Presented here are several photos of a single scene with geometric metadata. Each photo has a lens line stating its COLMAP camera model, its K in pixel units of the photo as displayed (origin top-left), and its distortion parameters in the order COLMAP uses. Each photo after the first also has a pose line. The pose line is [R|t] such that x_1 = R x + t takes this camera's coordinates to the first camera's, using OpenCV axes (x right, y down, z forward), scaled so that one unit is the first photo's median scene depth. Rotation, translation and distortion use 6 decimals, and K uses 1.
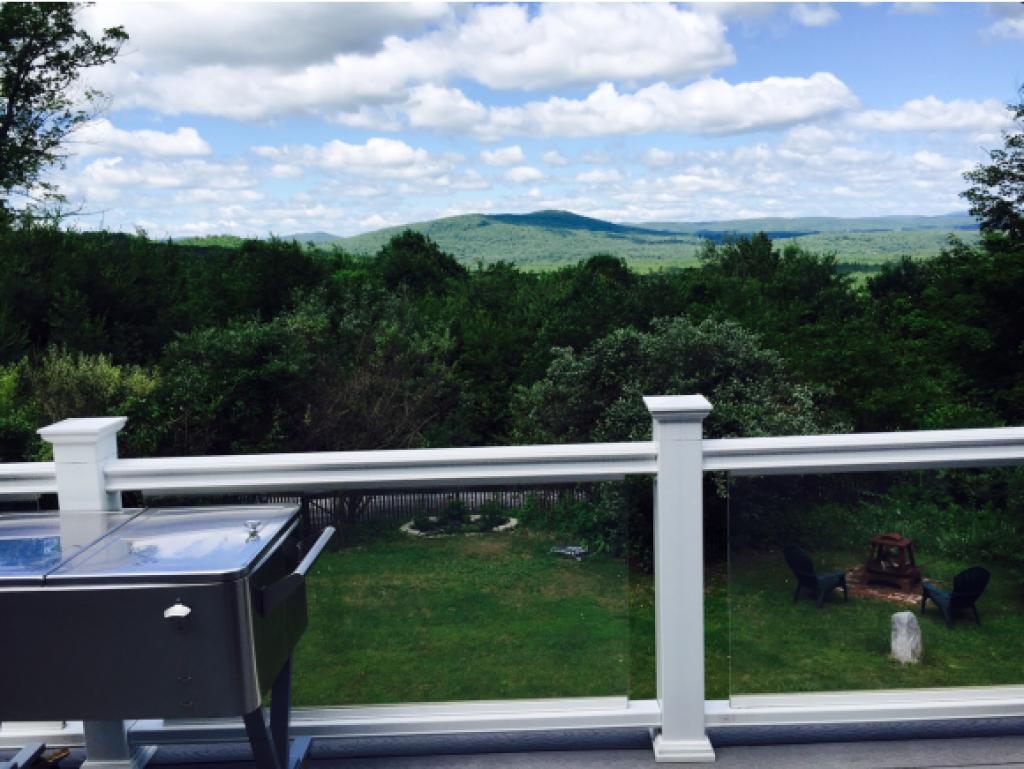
lens RADIAL K [[886.6, 0, 513.8], [0, 886.6, 375.8], [0, 0, 1]] dist [0.079456, -0.104301]
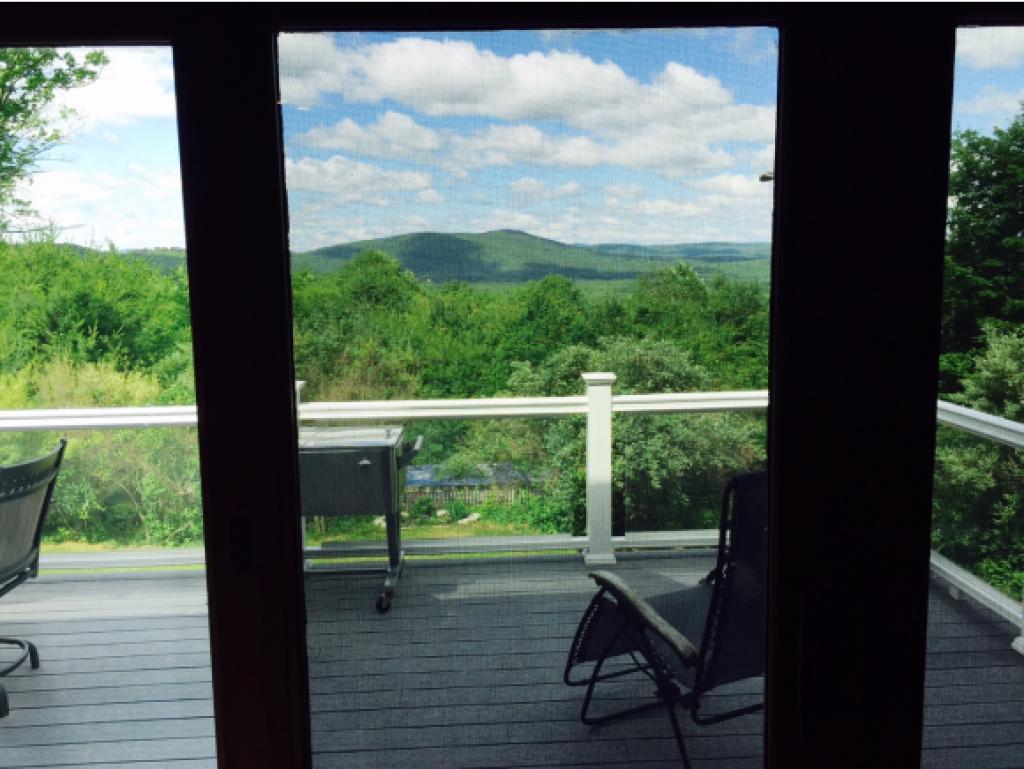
lens RADIAL K [[886.6, 0, 509.0], [0, 886.6, 389.8], [0, 0, 1]] dist [0.079456, -0.104301]
pose [[0.998786, 0.011363, 0.047941, -0.014095], [-0.011113, 0.999923, -0.005460, 0.010130], [-0.047999, 0.004920, 0.998835, -0.126207]]
